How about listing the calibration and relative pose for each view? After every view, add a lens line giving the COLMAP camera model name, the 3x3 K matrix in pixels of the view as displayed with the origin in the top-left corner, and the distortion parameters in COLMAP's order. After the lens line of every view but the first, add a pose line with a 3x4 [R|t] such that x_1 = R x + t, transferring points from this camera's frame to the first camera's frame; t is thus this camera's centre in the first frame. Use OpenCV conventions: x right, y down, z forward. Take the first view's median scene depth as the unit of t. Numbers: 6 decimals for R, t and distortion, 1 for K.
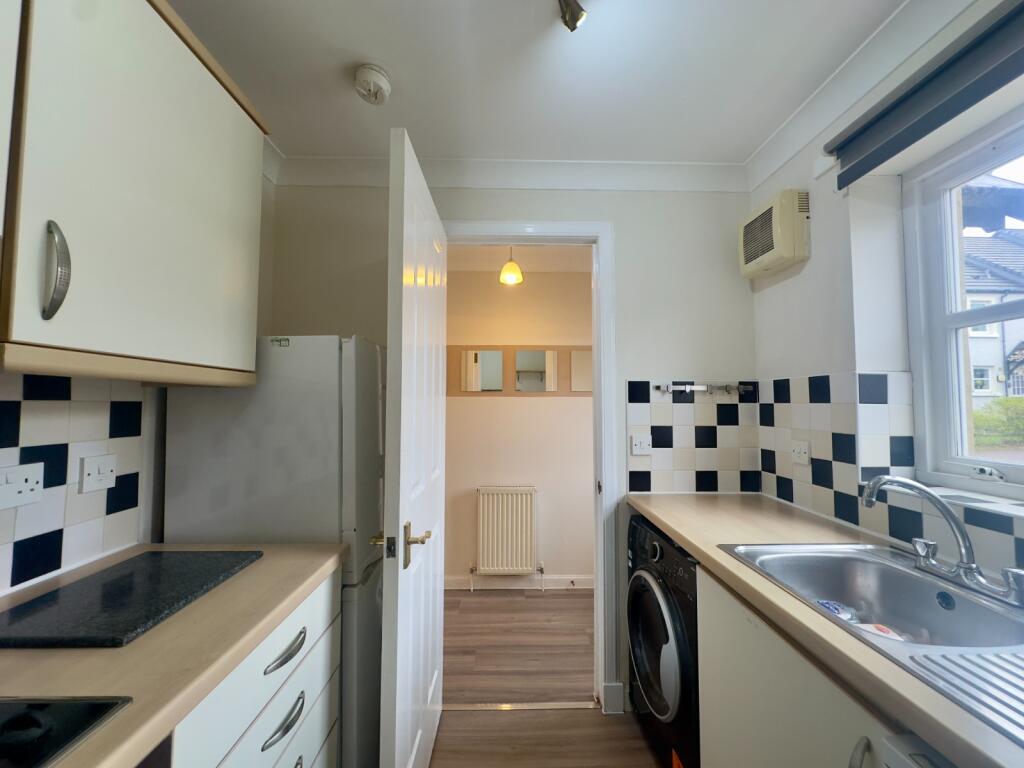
lens RADIAL K [[406.5, 0, 512.0], [0, 406.5, 384.0], [0, 0, 1]] dist [-0.006604, 0.000392]
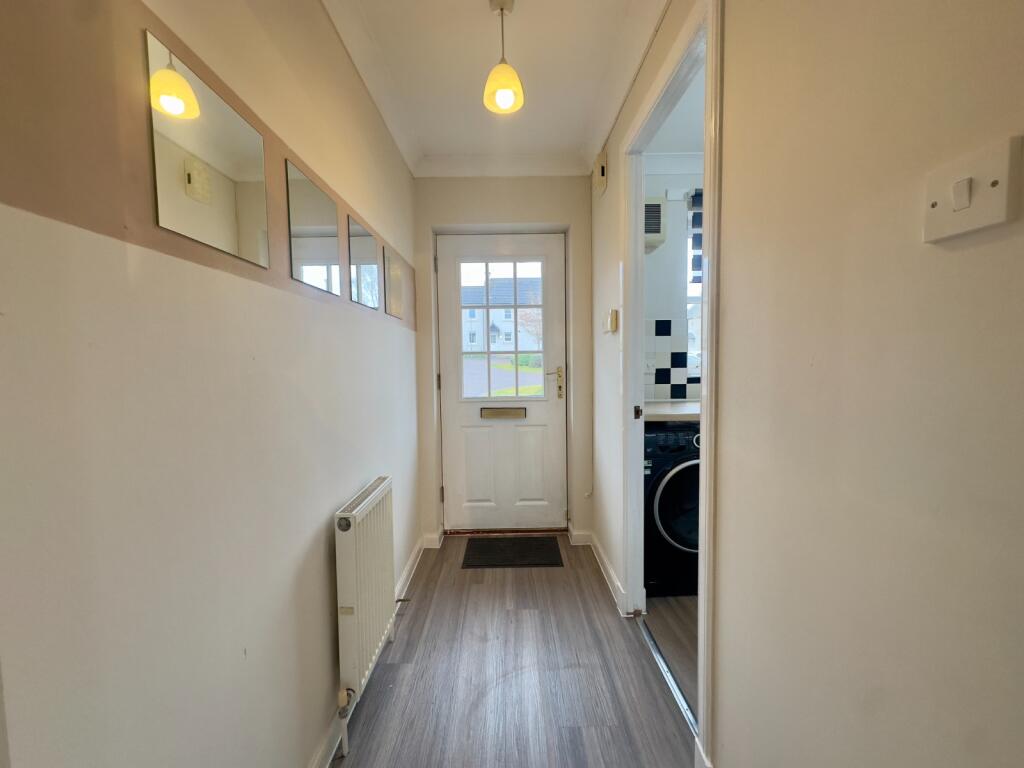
lens RADIAL K [[406.5, 0, 512.0], [0, 406.5, 384.0], [0, 0, 1]] dist [-0.006604, 0.000392]
pose [[0.006142, -0.062322, 0.998037, -0.999226], [-0.039386, 0.997267, 0.062516, 0.172926], [-0.999205, -0.039692, 0.003671, 1.669488]]
